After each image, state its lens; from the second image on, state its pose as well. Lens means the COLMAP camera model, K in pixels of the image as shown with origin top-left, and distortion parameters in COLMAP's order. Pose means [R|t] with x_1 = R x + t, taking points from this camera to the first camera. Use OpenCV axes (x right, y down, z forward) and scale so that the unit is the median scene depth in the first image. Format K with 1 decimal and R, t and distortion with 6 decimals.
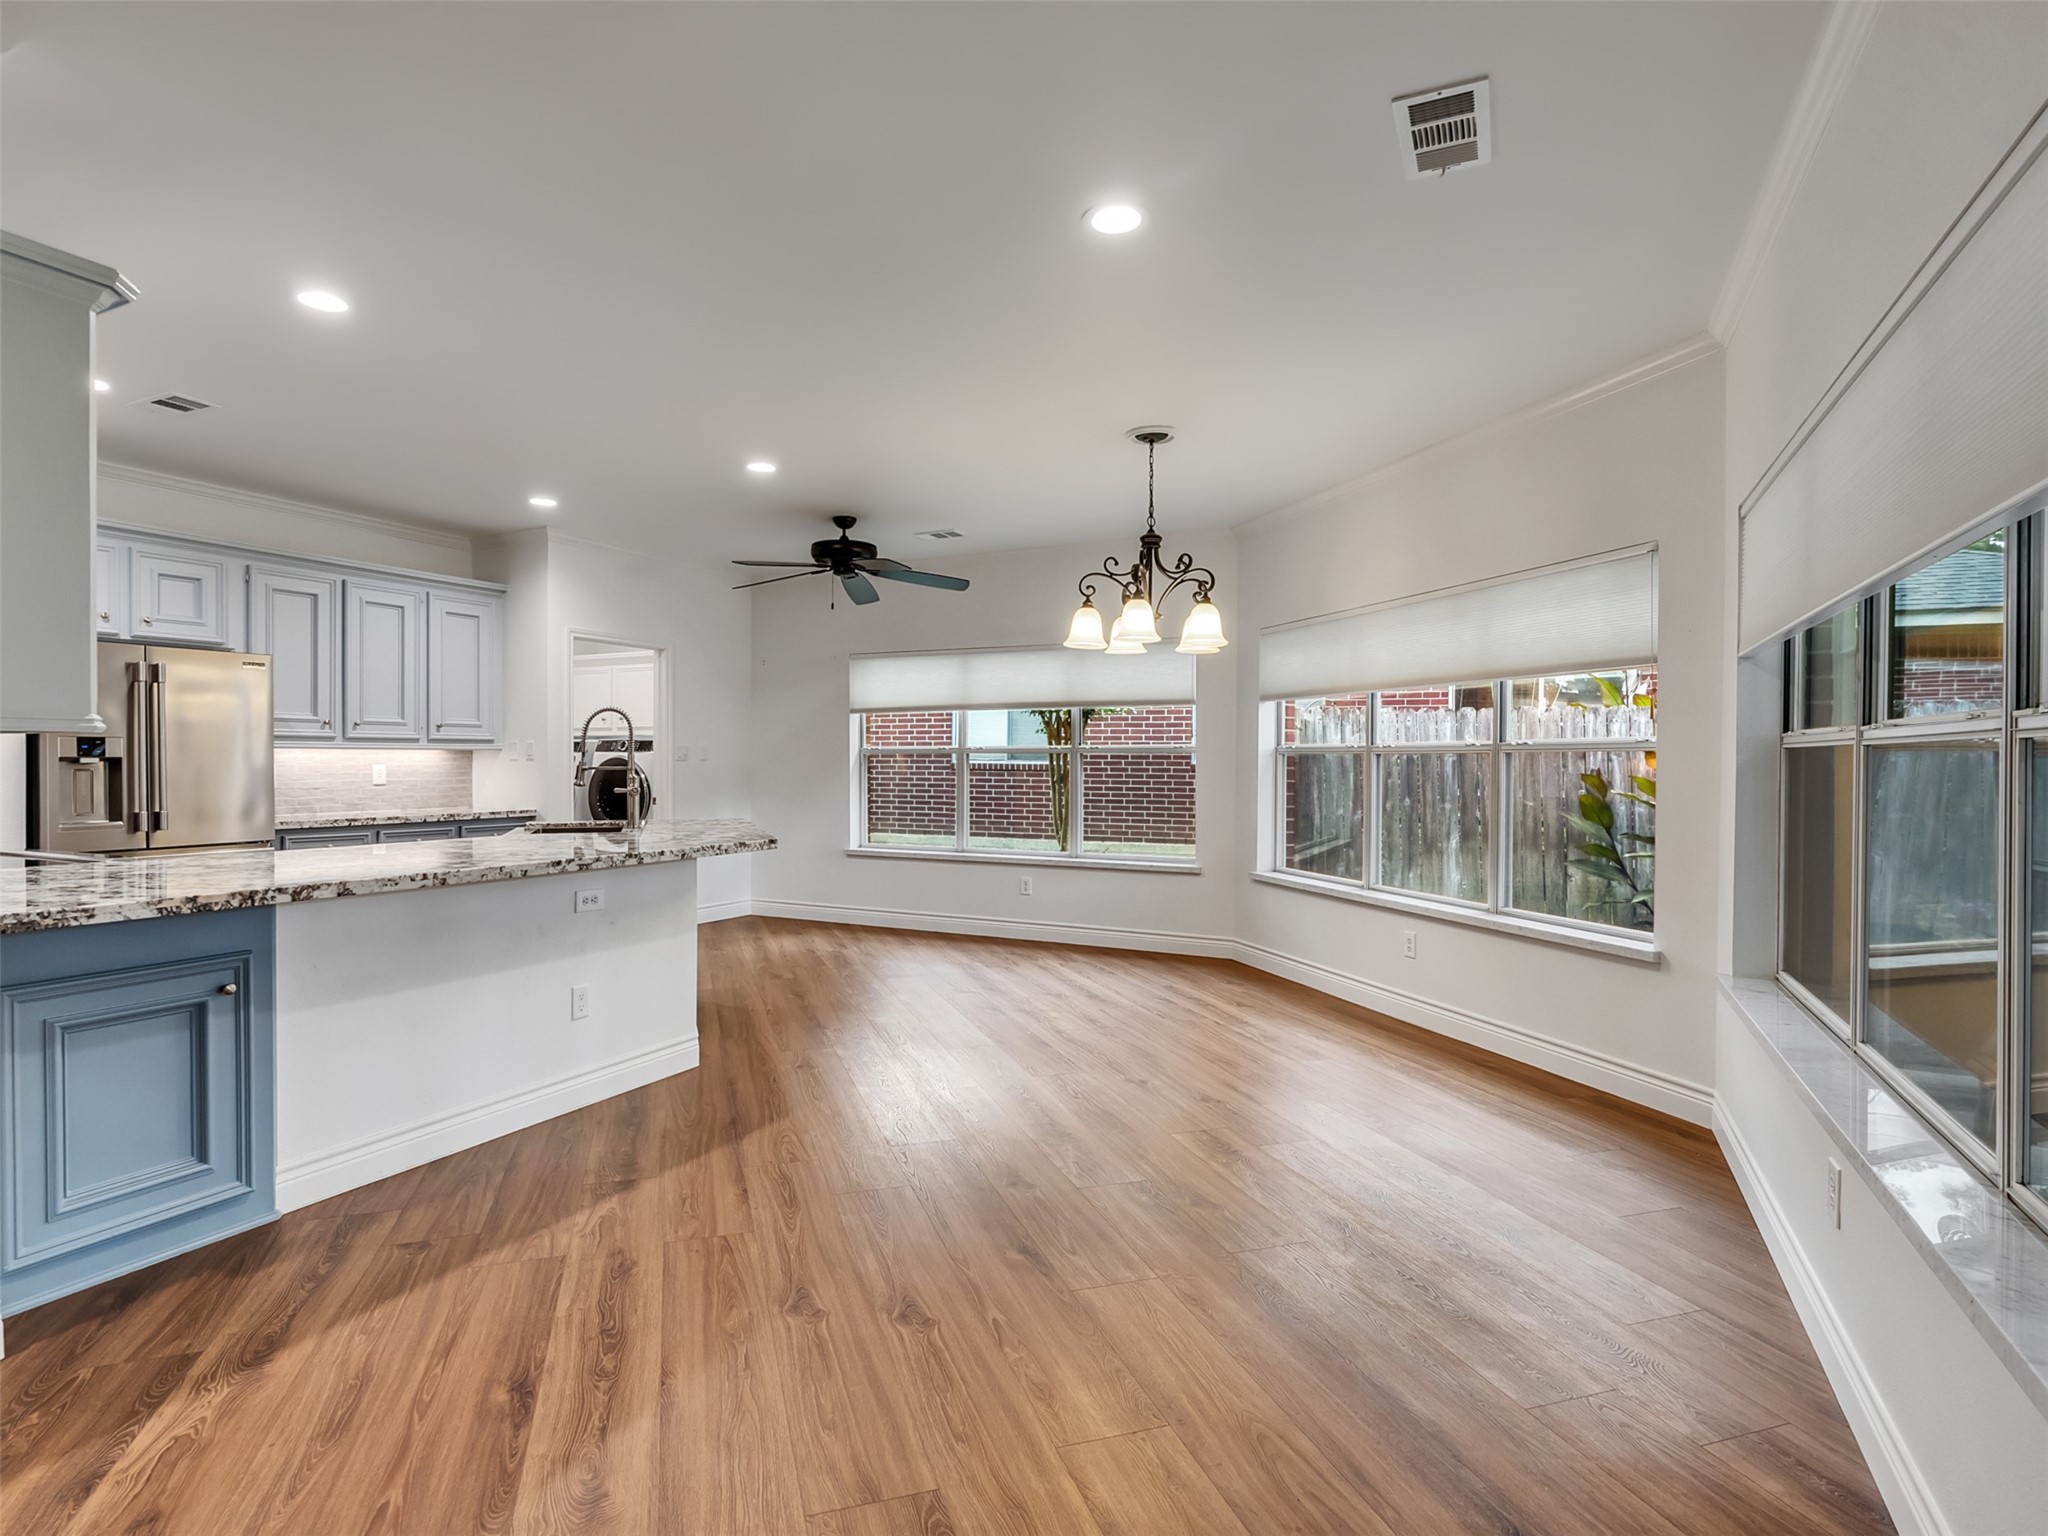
lens RADIAL K [[1046.0, 0, 1000.5], [0, 1046.0, 765.0], [0, 0, 1]] dist [-0.004952, 0.003010]
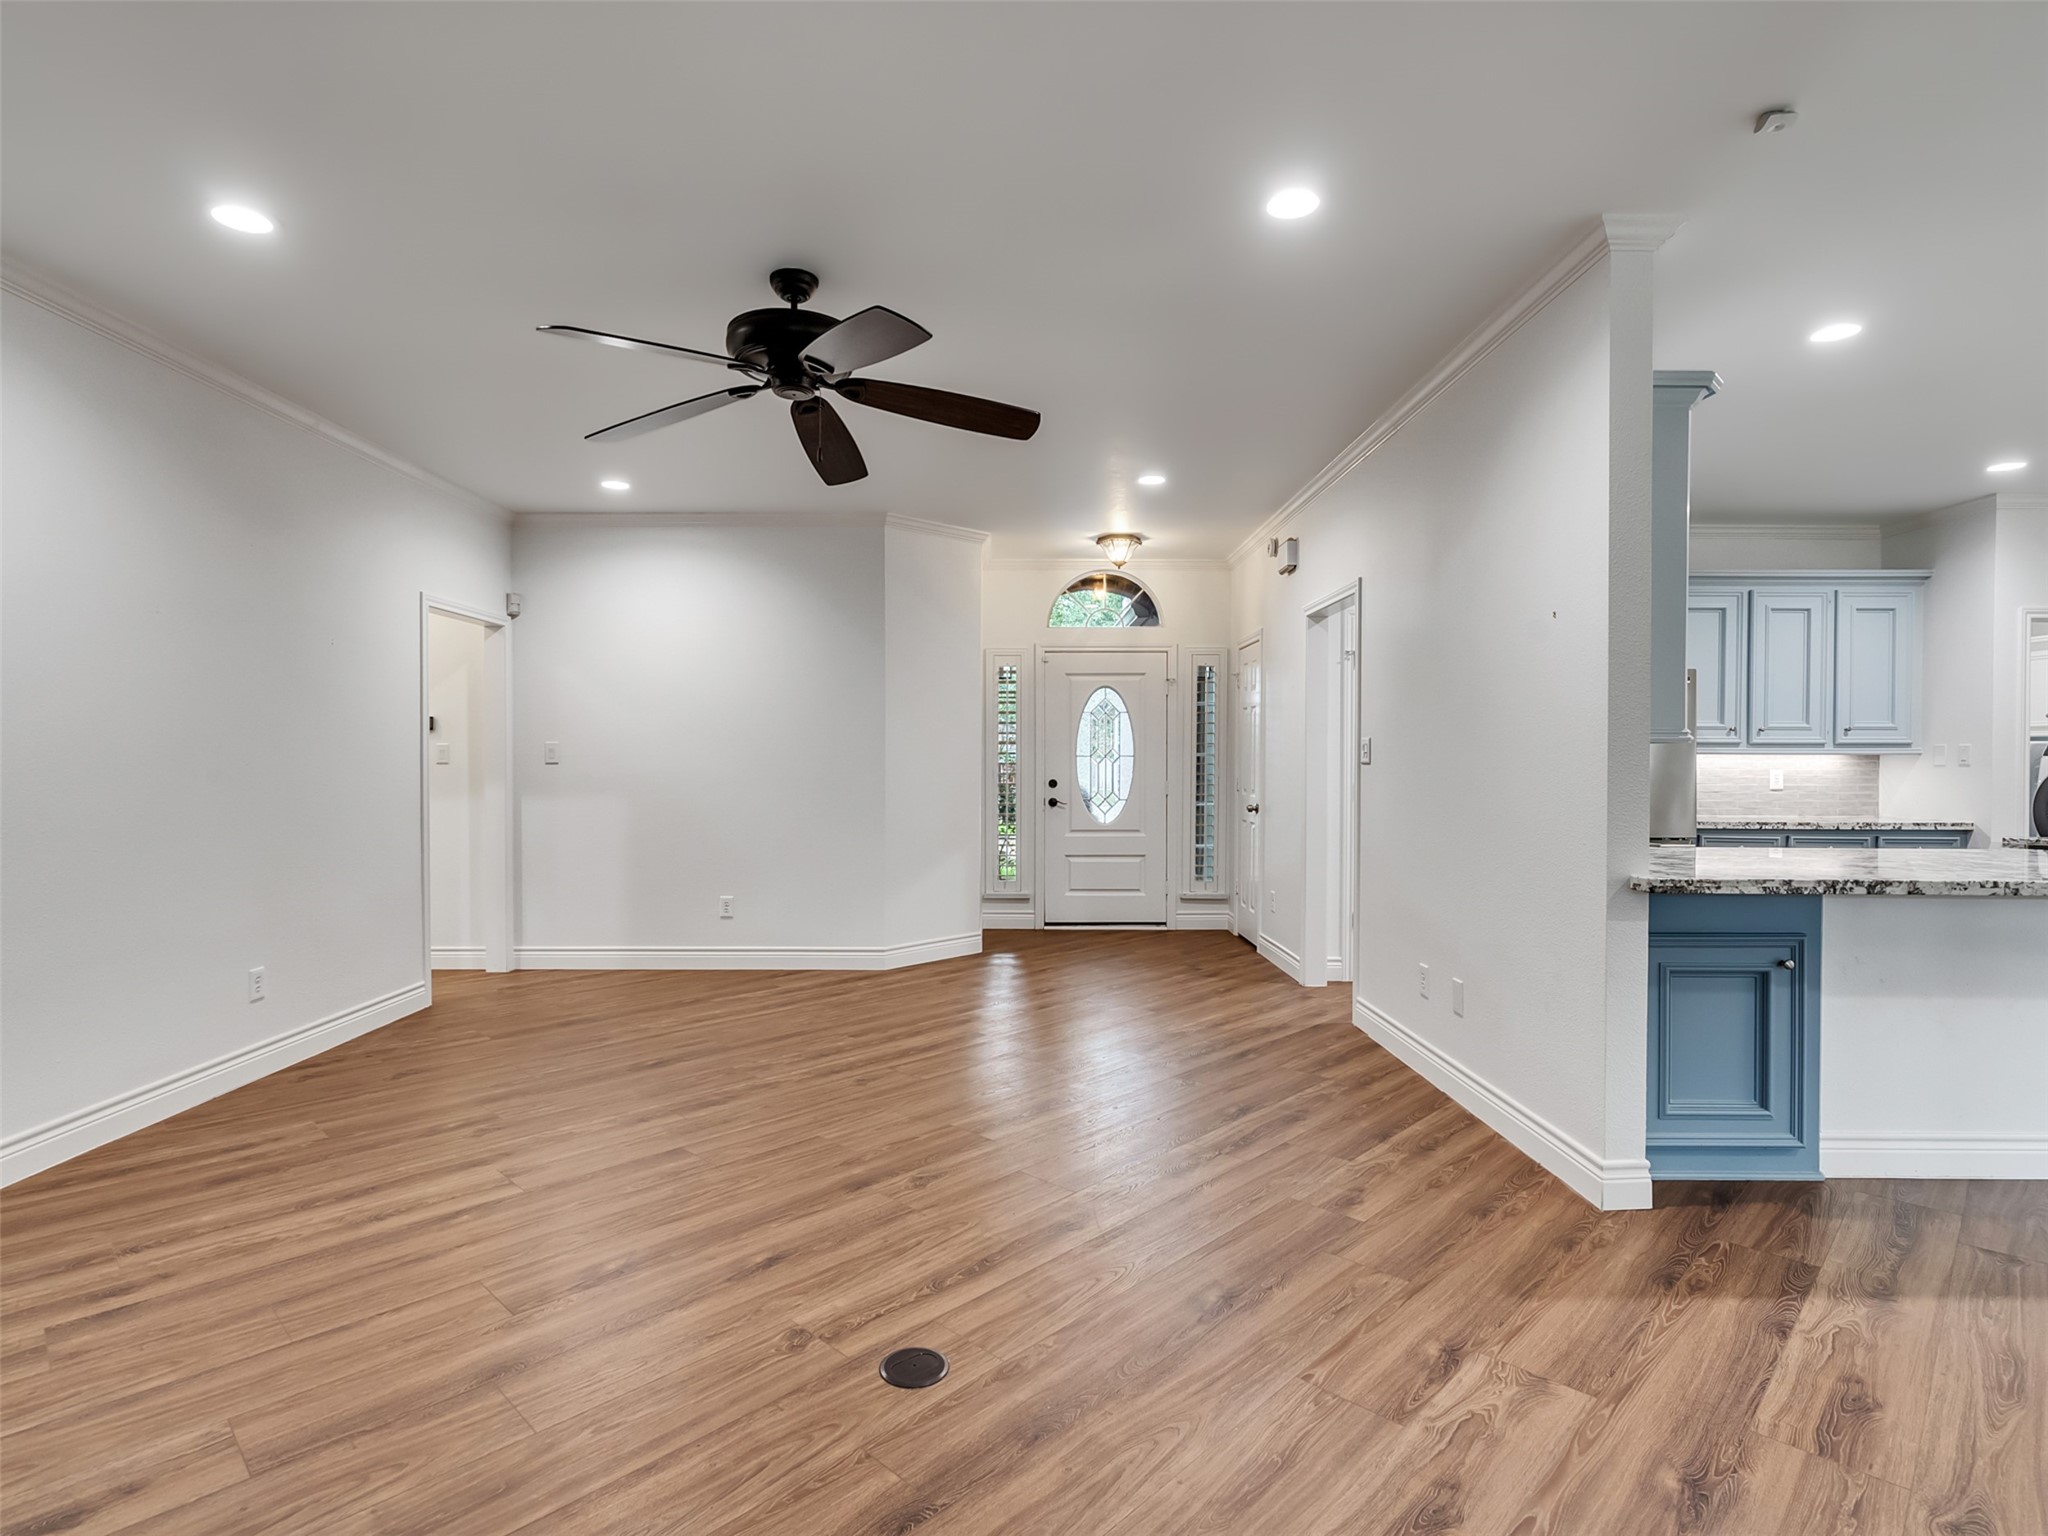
lens RADIAL K [[1046.0, 0, 1003.2], [0, 1046.0, 773.6], [0, 0, 1]] dist [-0.004952, 0.003010]
pose [[0.463130, 0.010018, -0.886234, -0.059300], [-0.007308, 0.999945, 0.007485, 0.001305], [0.886260, 0.003011, 0.463178, -0.140410]]
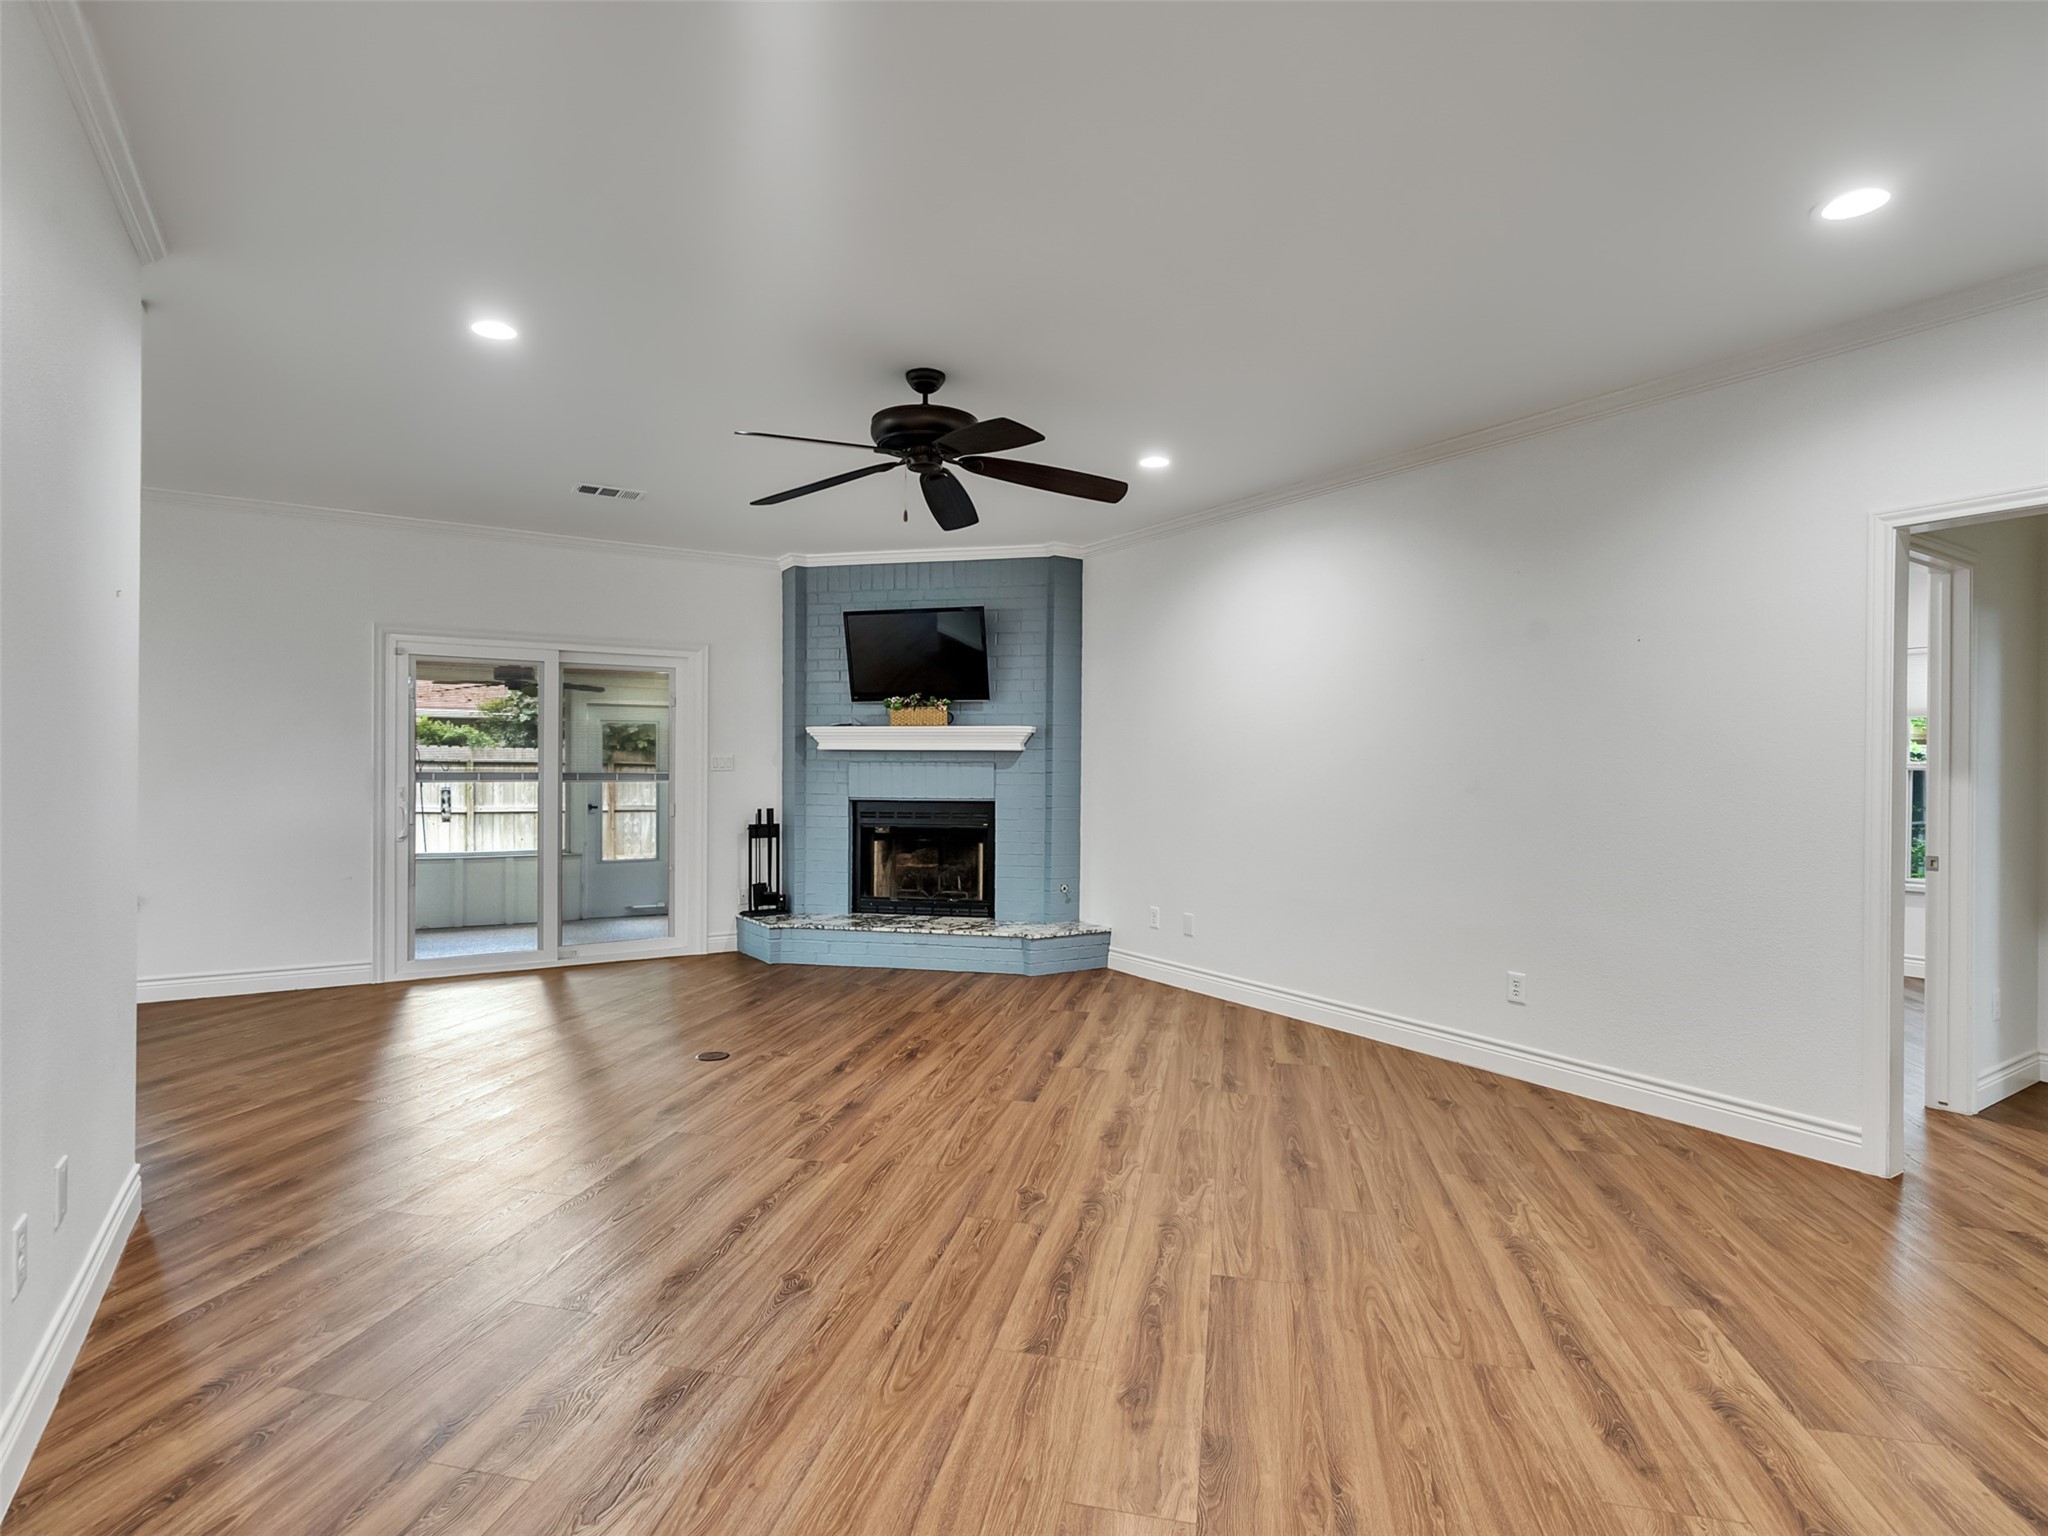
lens RADIAL K [[1046.0, 0, 1000.3], [0, 1046.0, 764.3], [0, 0, 1]] dist [-0.004952, 0.003010]
pose [[-0.863390, -0.005991, 0.504502, -1.006263], [-0.004065, 0.999980, 0.004917, -0.008448], [-0.504521, 0.002194, -0.863396, 0.590190]]
